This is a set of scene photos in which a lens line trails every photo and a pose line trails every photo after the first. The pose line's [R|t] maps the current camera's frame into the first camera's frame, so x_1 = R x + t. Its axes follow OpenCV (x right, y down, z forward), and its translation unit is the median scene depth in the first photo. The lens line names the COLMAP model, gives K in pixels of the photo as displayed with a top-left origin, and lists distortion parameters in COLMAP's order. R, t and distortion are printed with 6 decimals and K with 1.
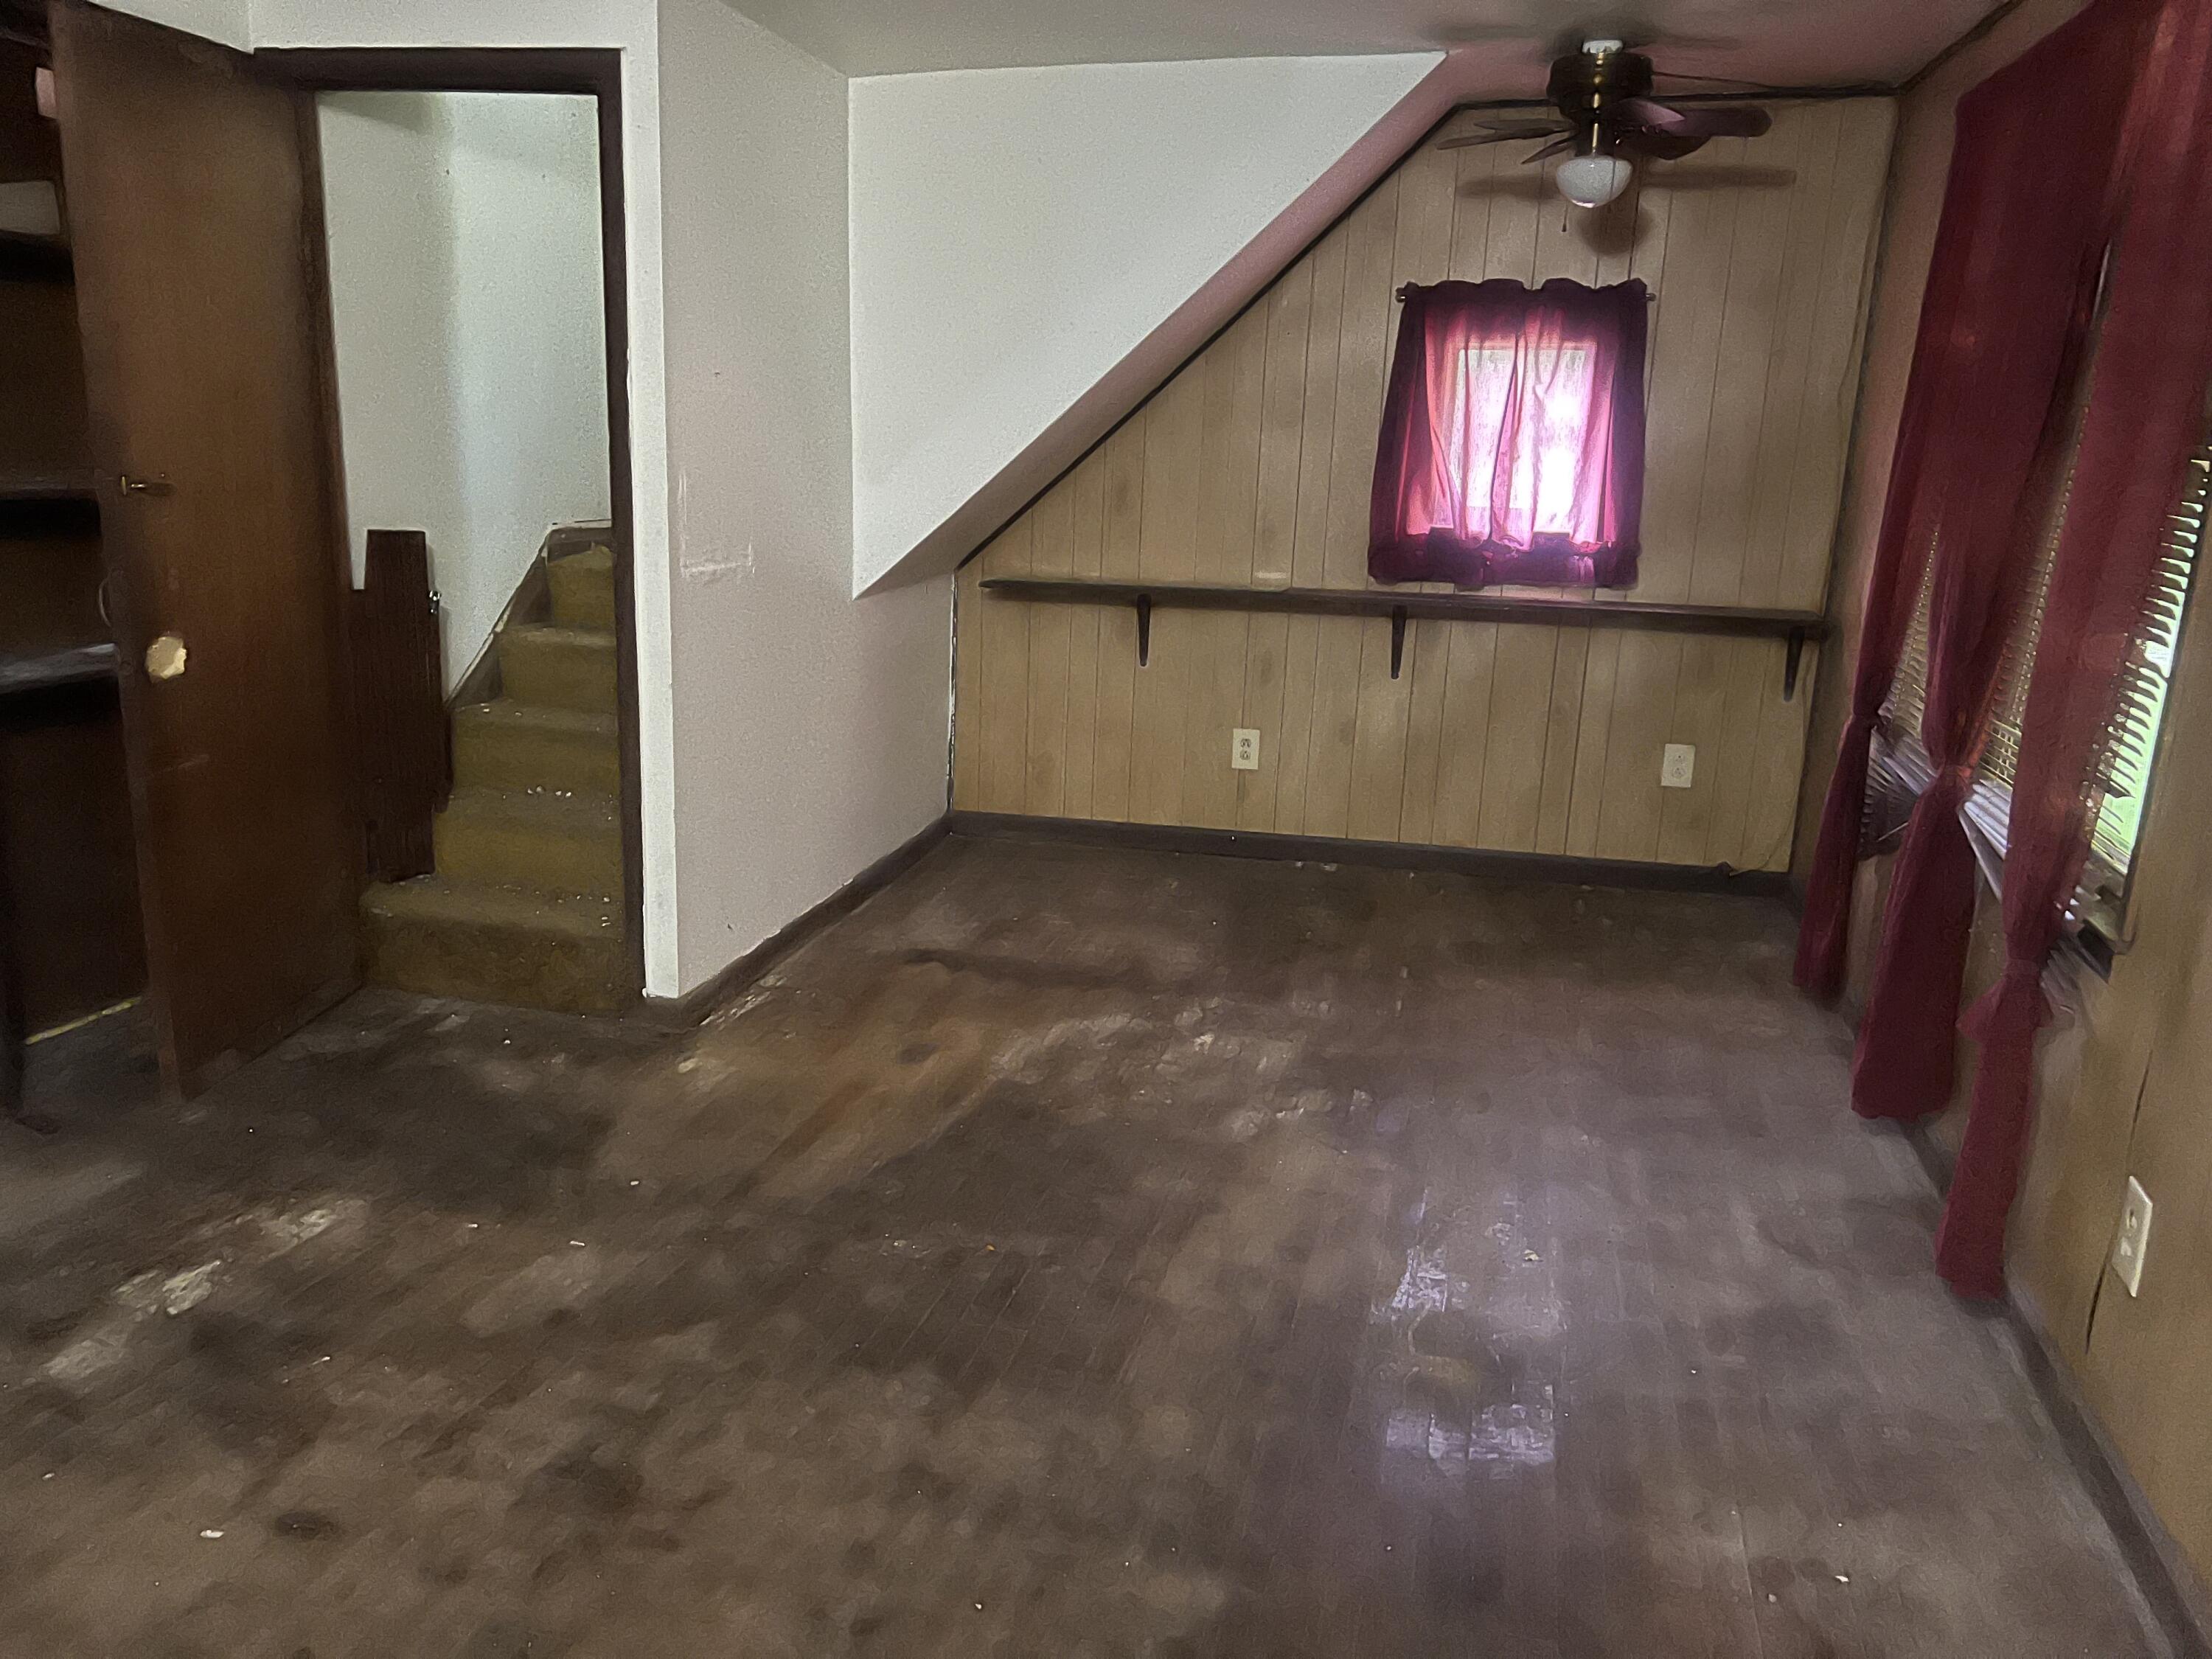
lens RADIAL K [[1669.3, 0, 1106.0], [0, 1669.3, 829.5], [0, 0, 1]] dist [0.046687, -0.046843]
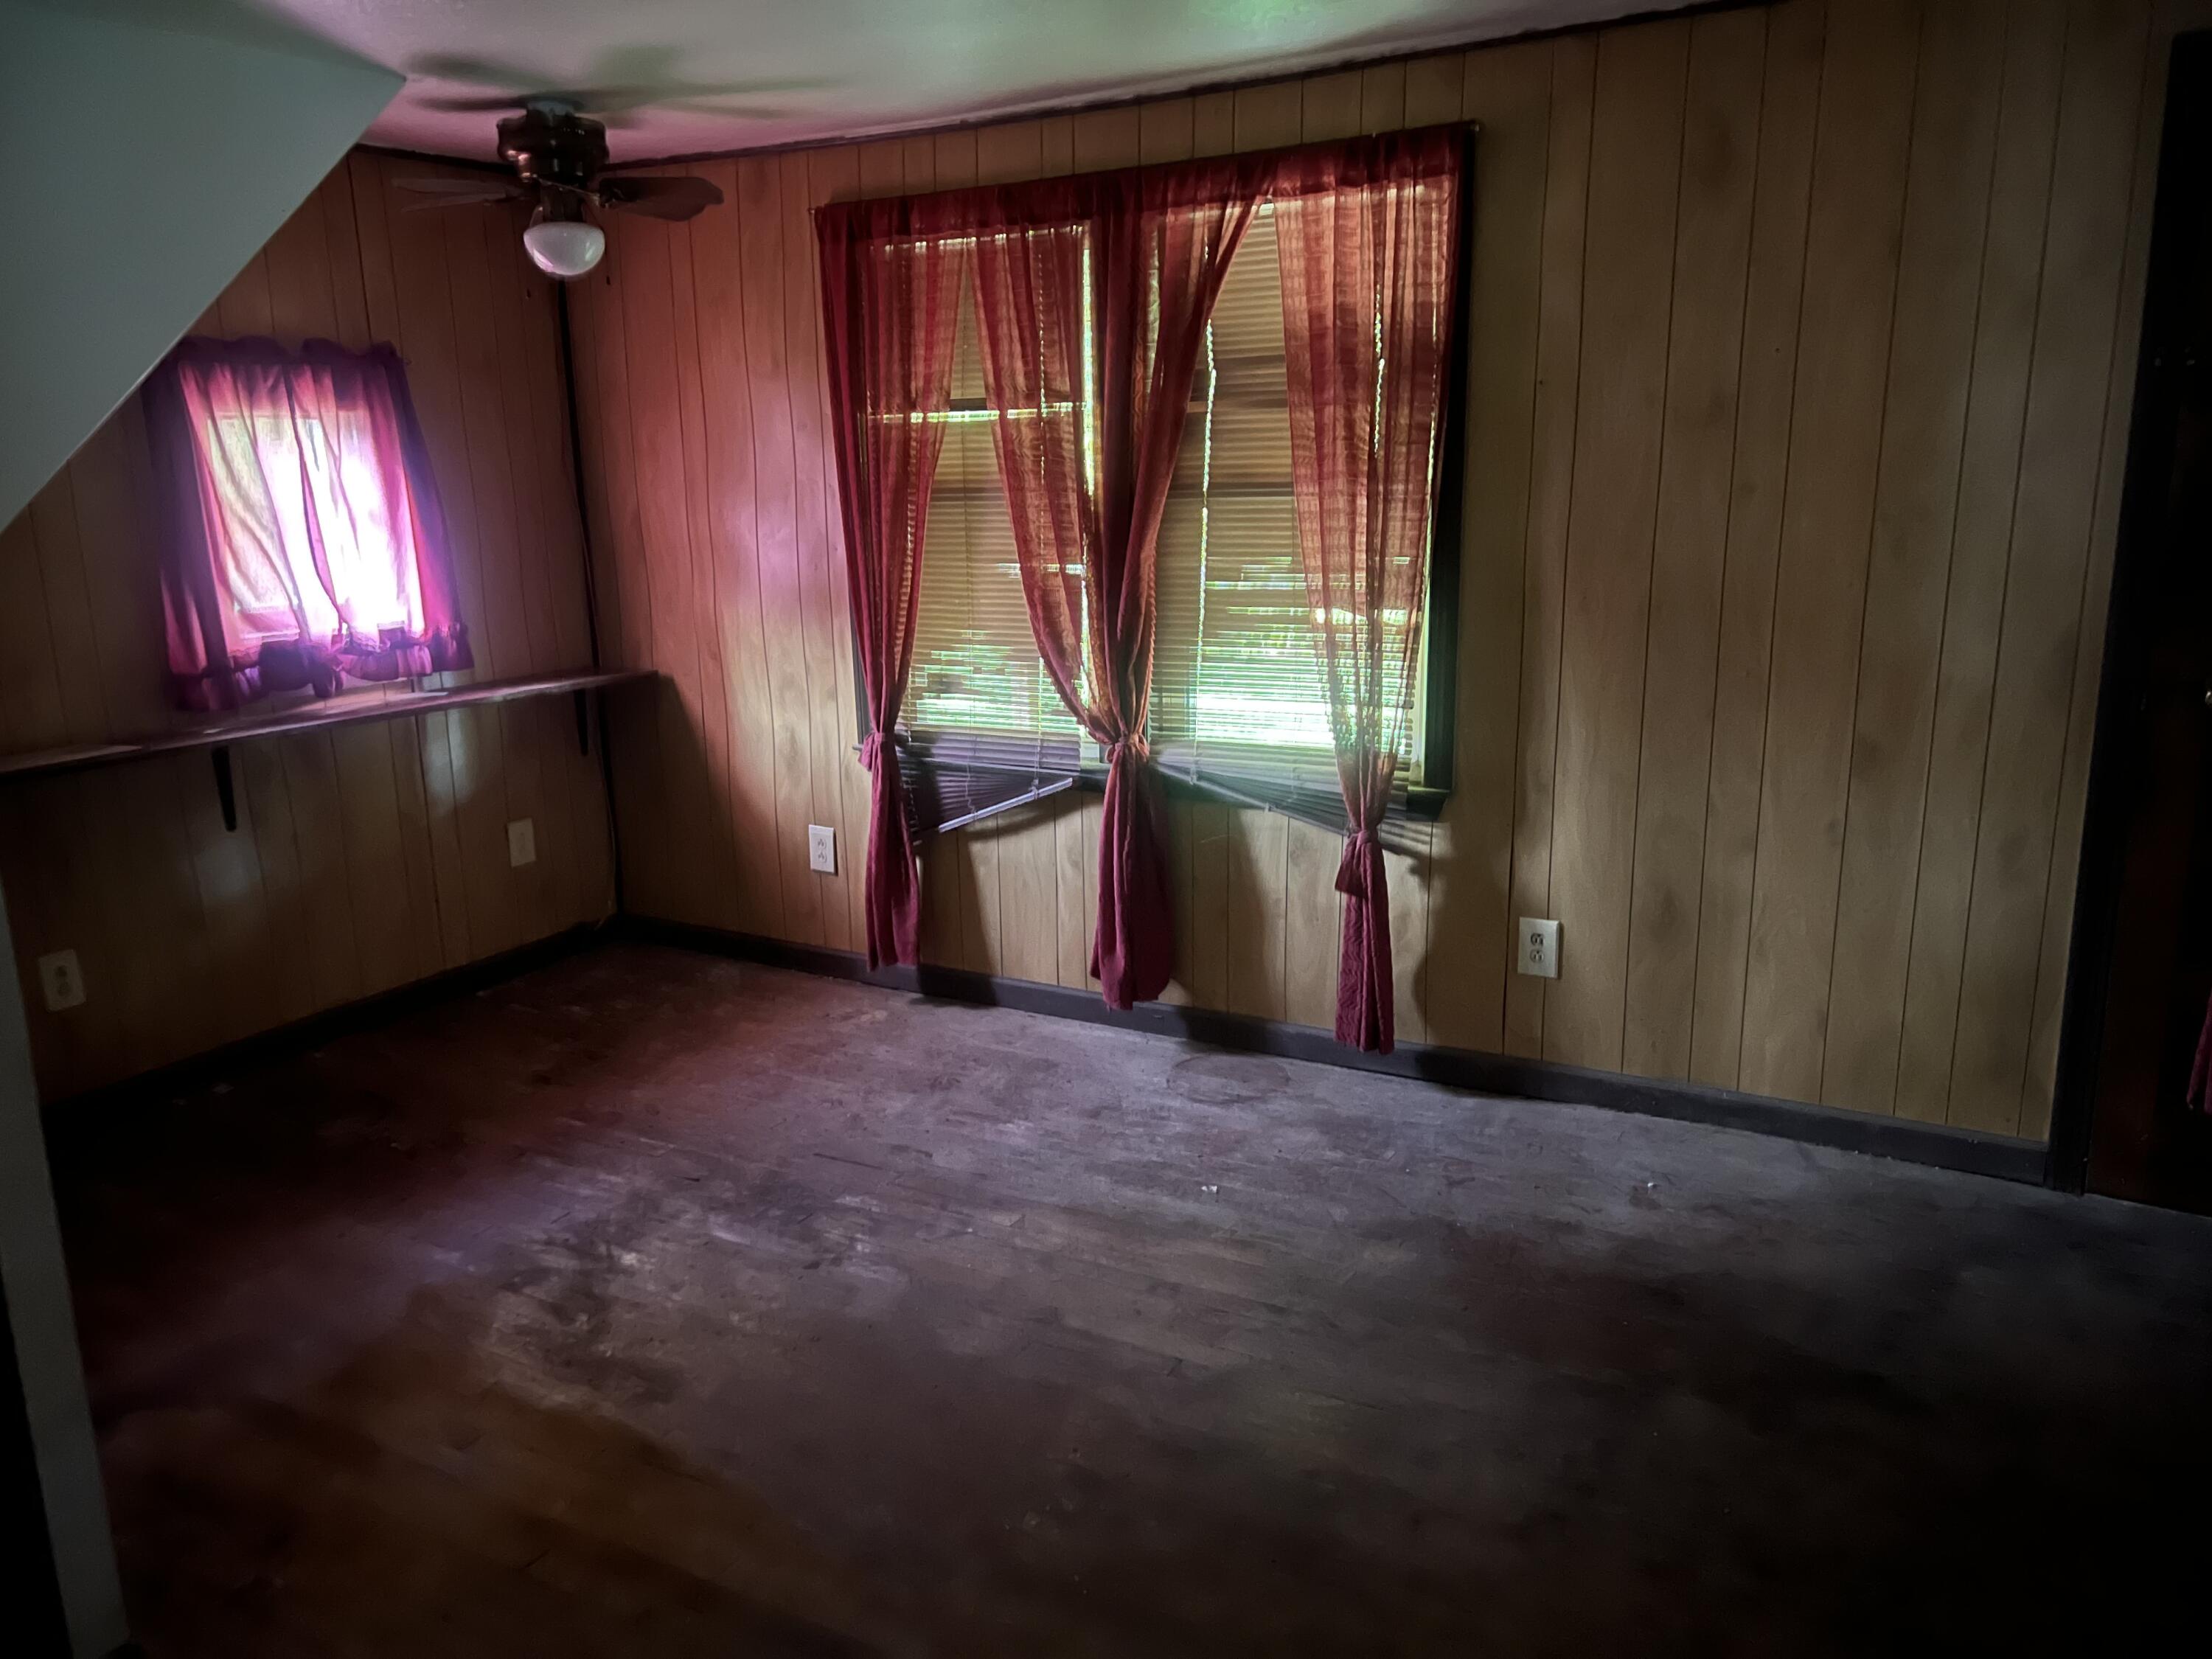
lens RADIAL K [[1659.9, 0, 1081.8], [0, 1659.9, 853.2], [0, 0, 1]] dist [0.065386, -0.074834]
pose [[0.282950, -0.258456, 0.923655, -0.602204], [0.261980, 0.947216, 0.184795, -0.162017], [-0.922662, 0.189691, 0.335725, 0.476709]]
